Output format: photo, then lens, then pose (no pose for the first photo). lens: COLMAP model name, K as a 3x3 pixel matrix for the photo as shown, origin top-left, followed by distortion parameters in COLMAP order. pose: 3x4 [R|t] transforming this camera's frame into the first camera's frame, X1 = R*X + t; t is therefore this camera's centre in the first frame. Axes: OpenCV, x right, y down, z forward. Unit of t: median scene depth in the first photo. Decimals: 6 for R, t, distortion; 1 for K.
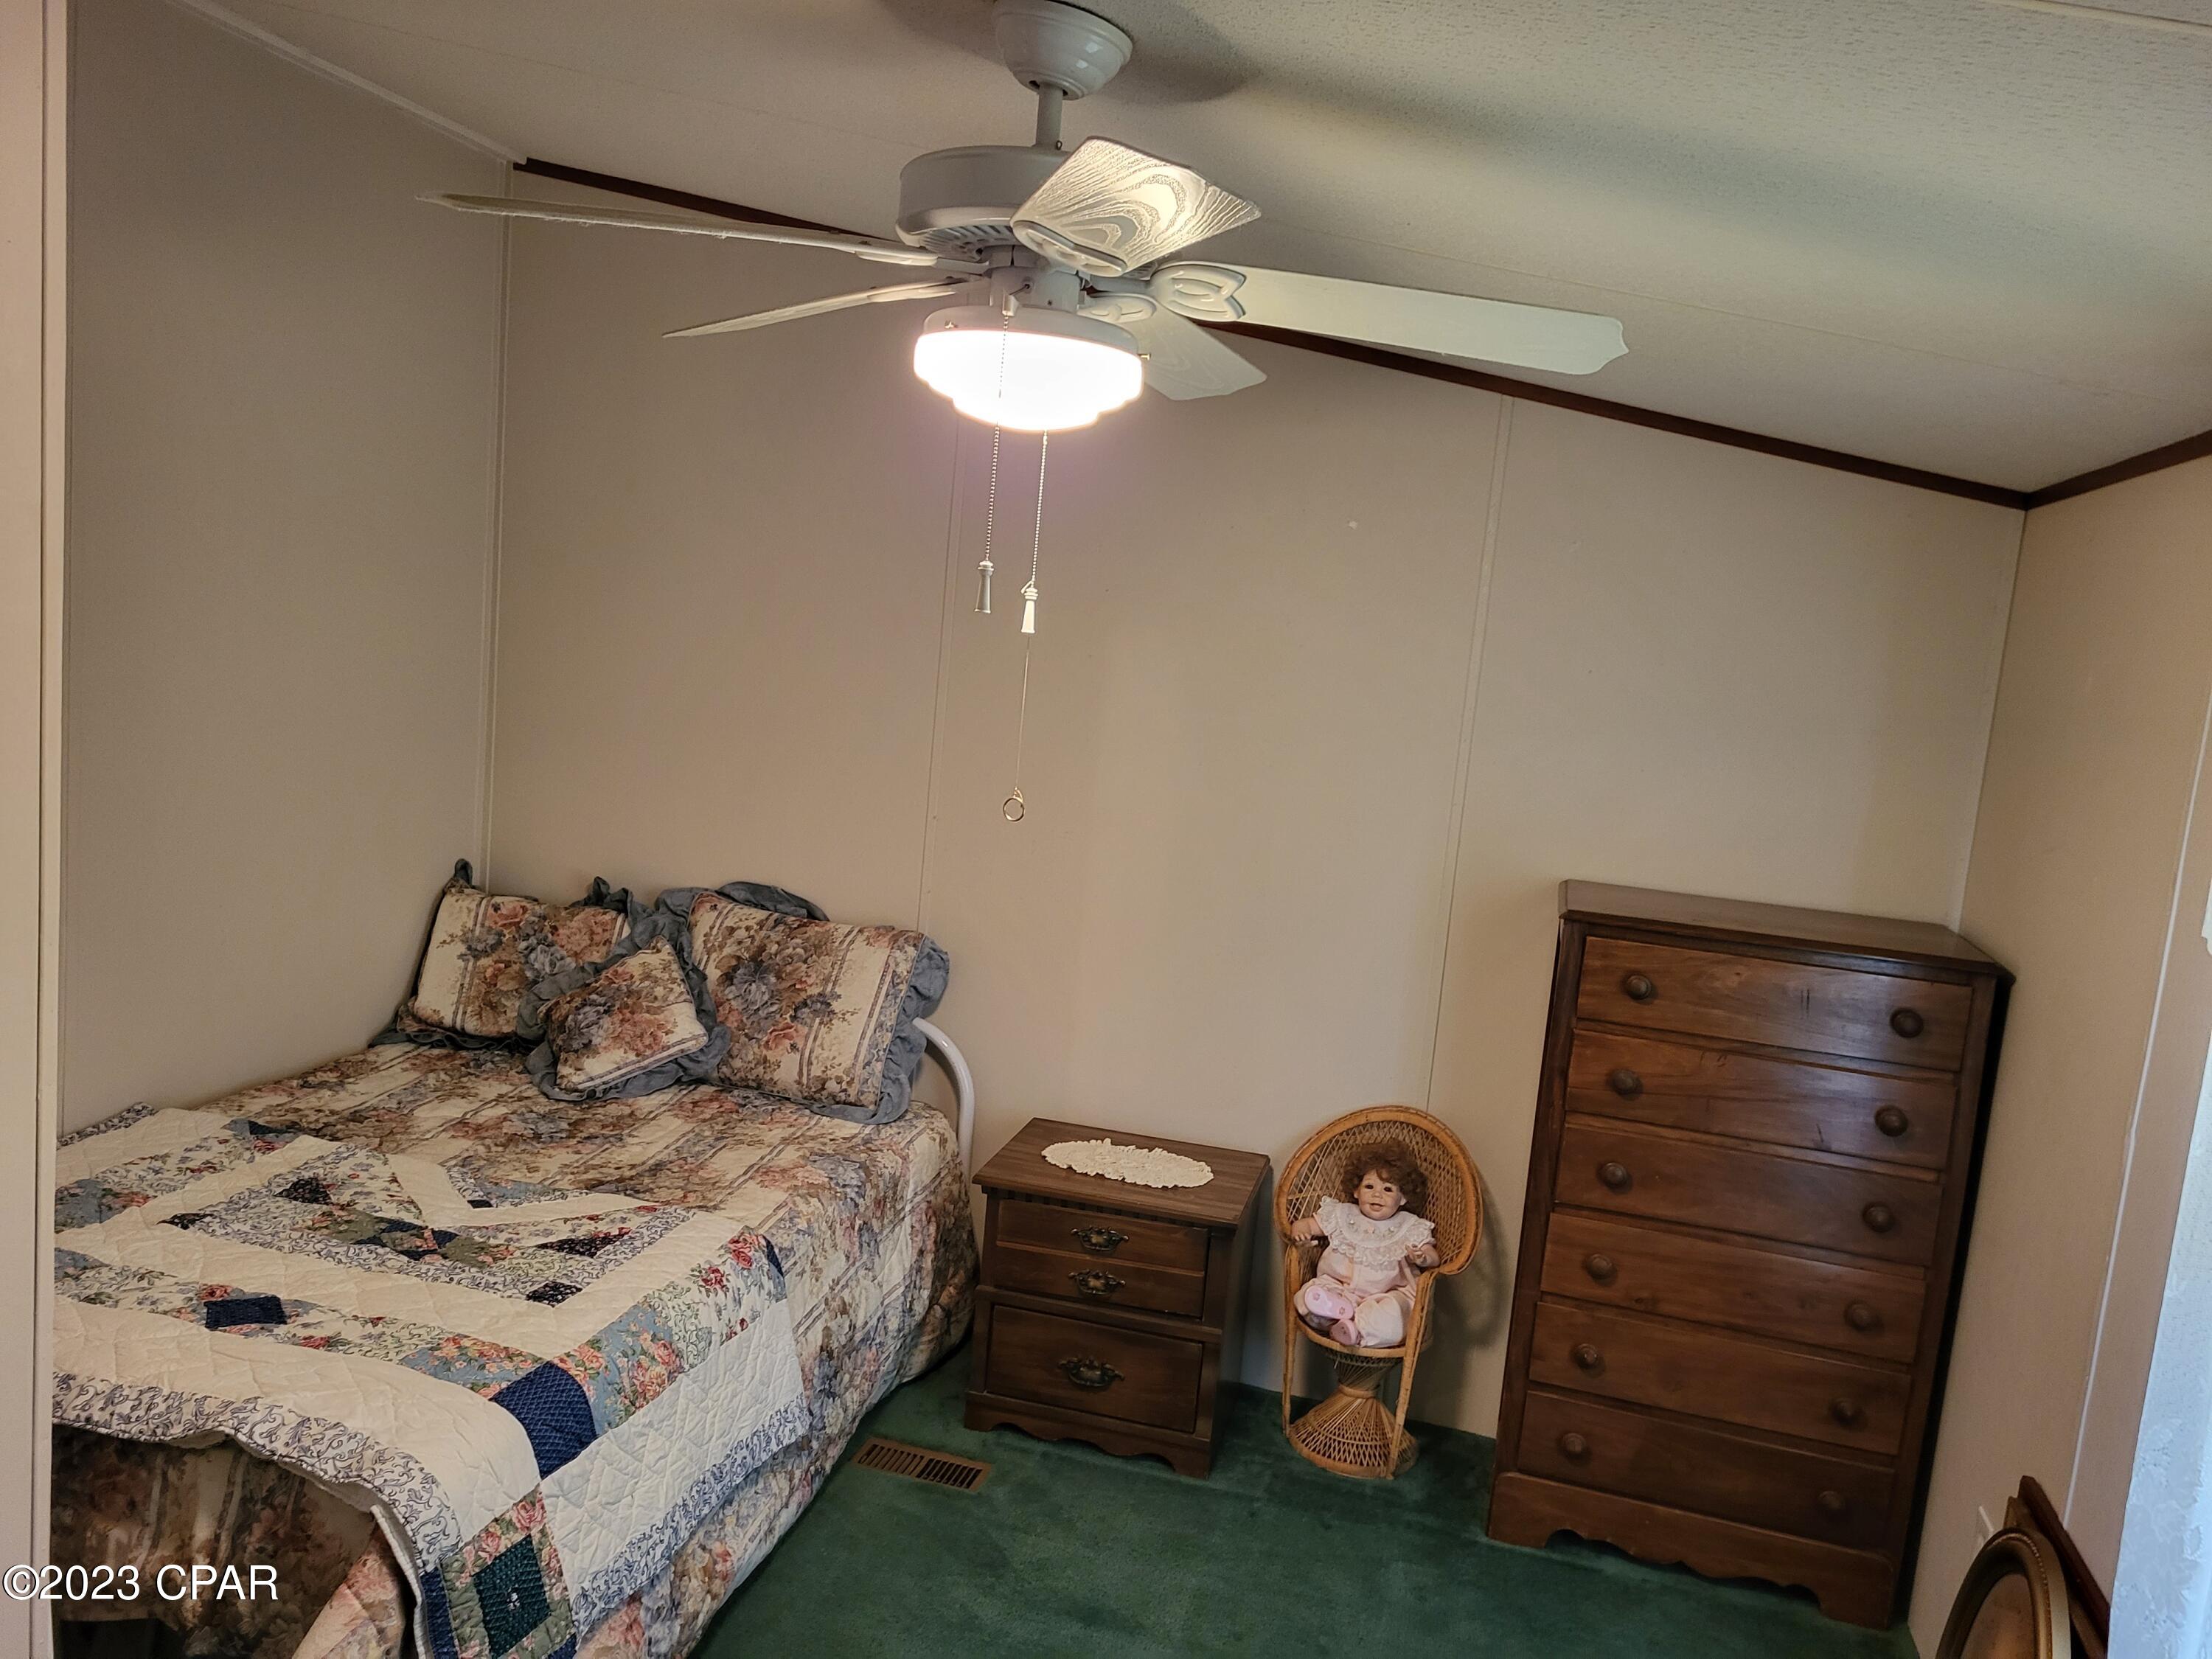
lens RADIAL K [[1691.7, 0, 1102.9], [0, 1691.7, 831.5], [0, 0, 1]] dist [0.052624, -0.045130]
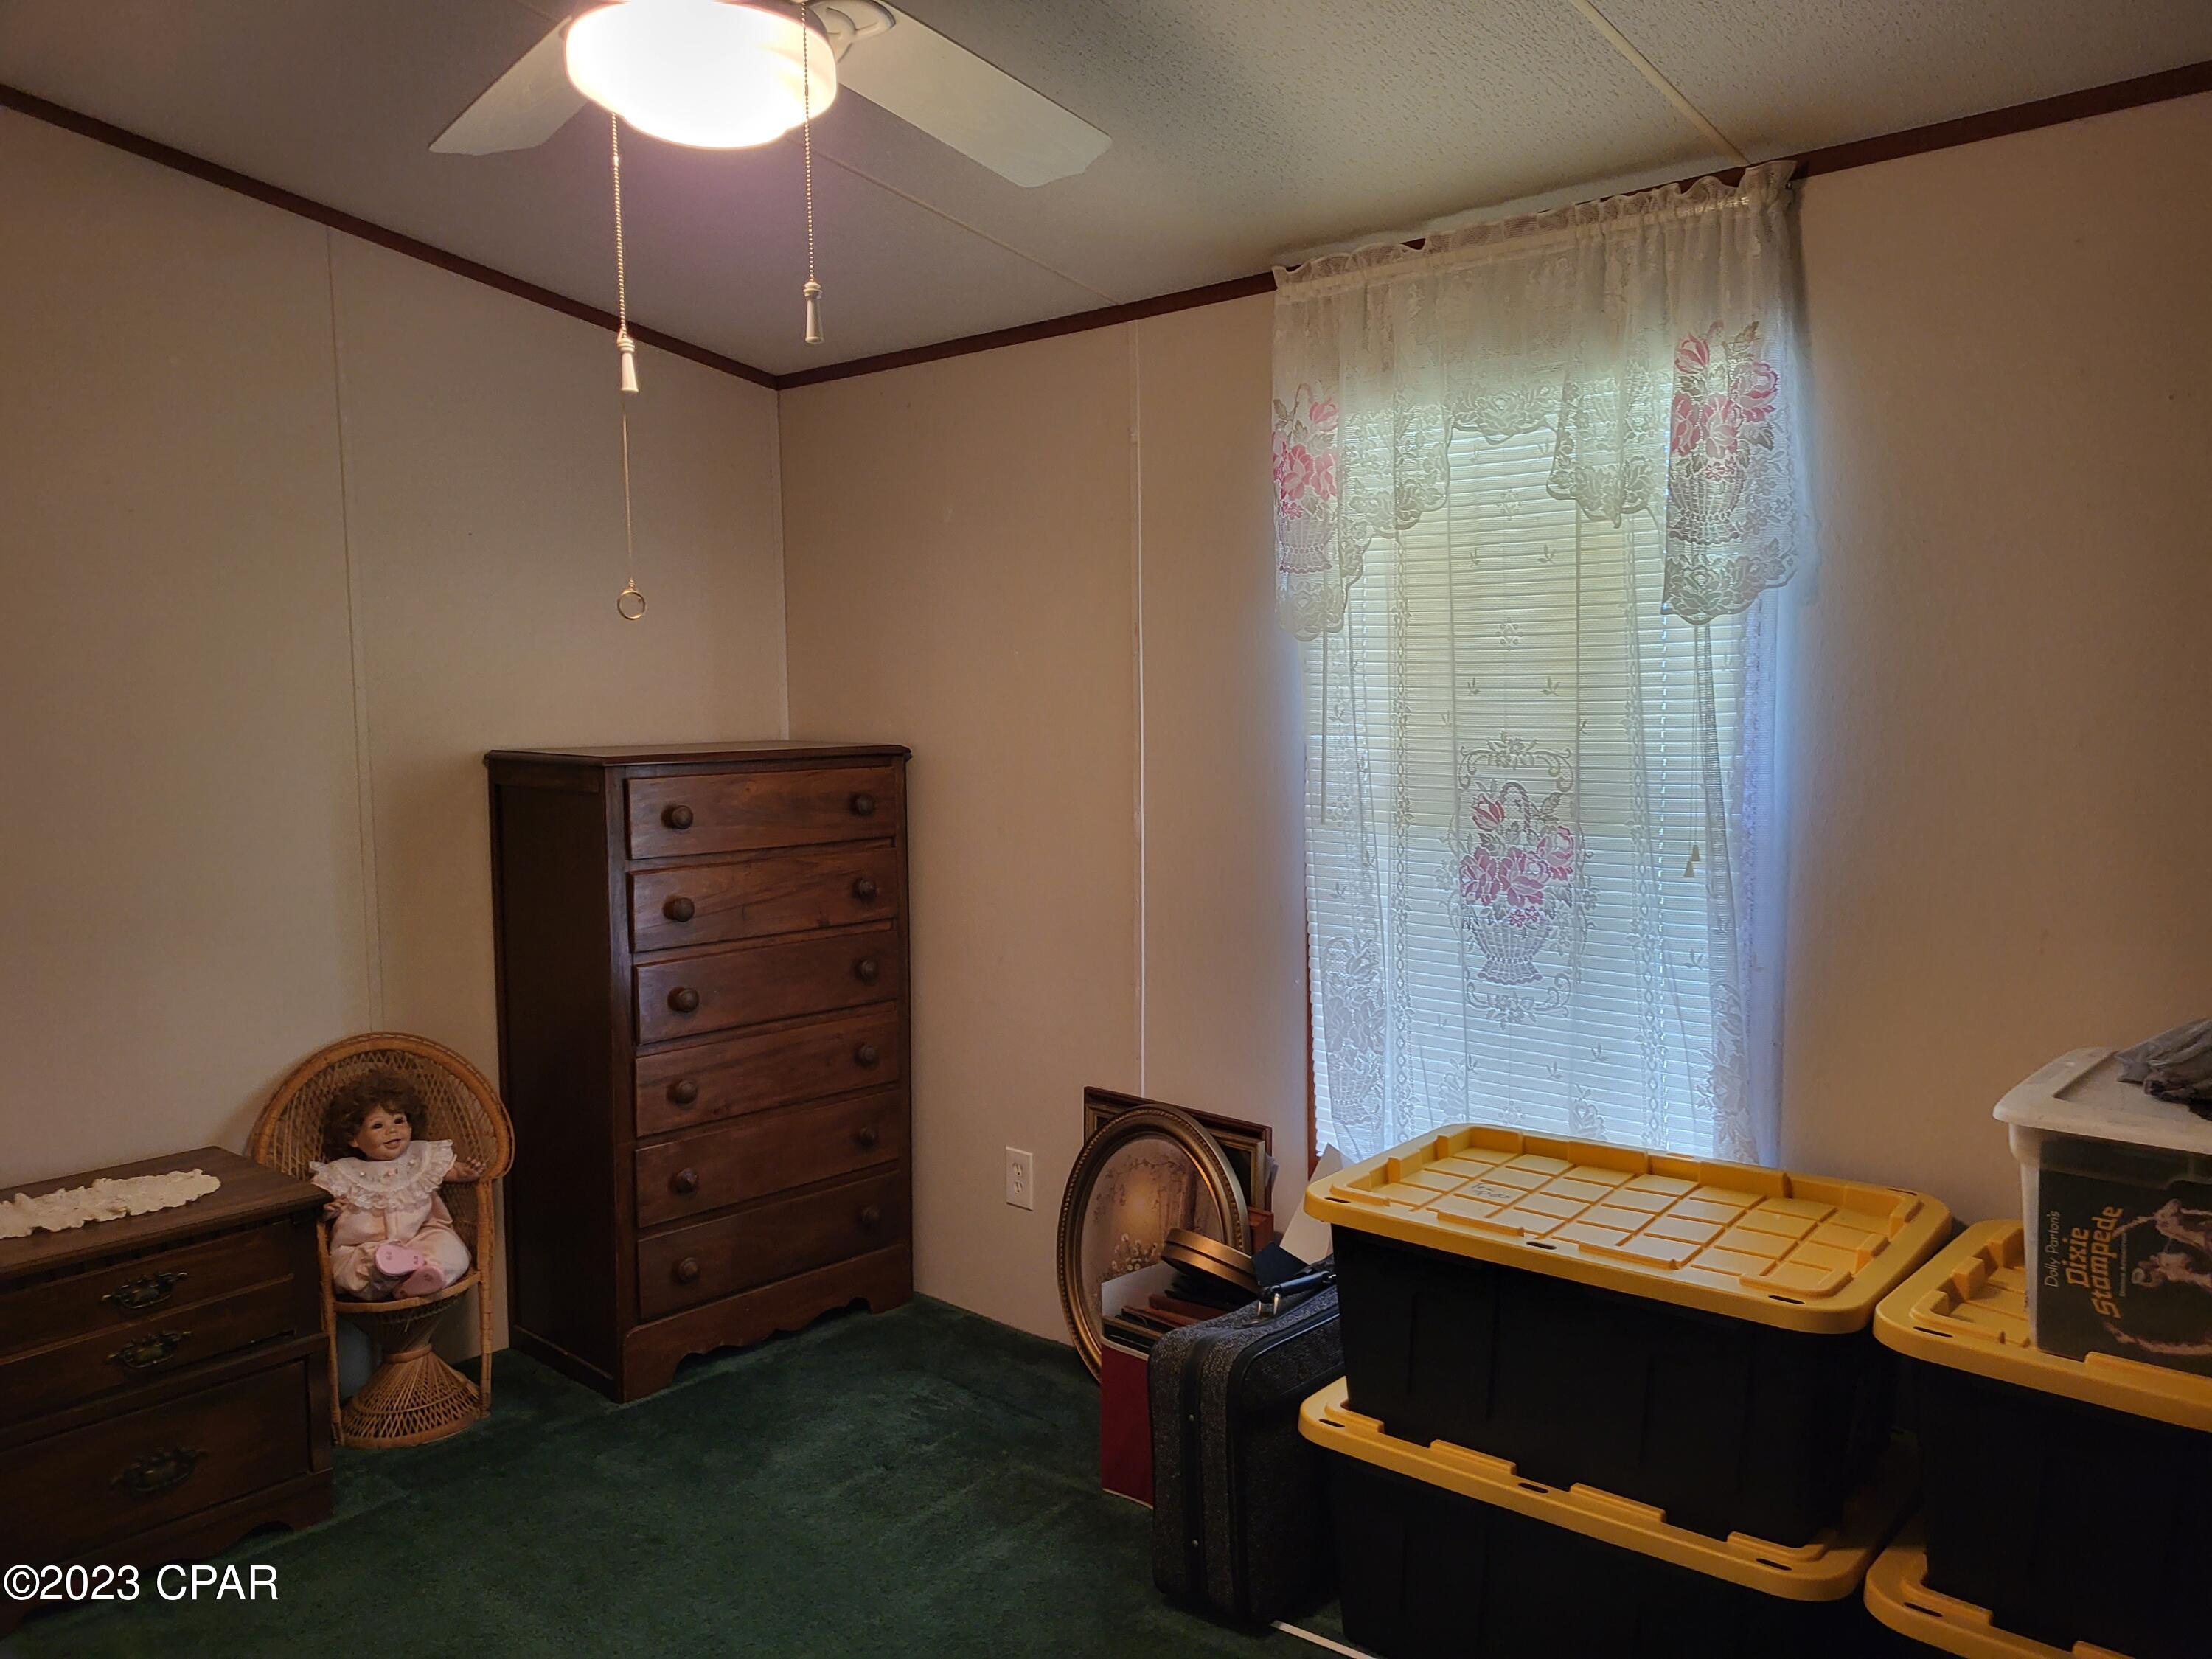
lens RADIAL K [[1691.7, 0, 1102.7], [0, 1691.7, 827.1], [0, 0, 1]] dist [0.052624, -0.045130]
pose [[0.447613, -0.164592, 0.878949, -0.441219], [0.161111, 0.981674, 0.101781, 0.029305], [-0.879594, 0.096050, 0.465928, 0.253398]]
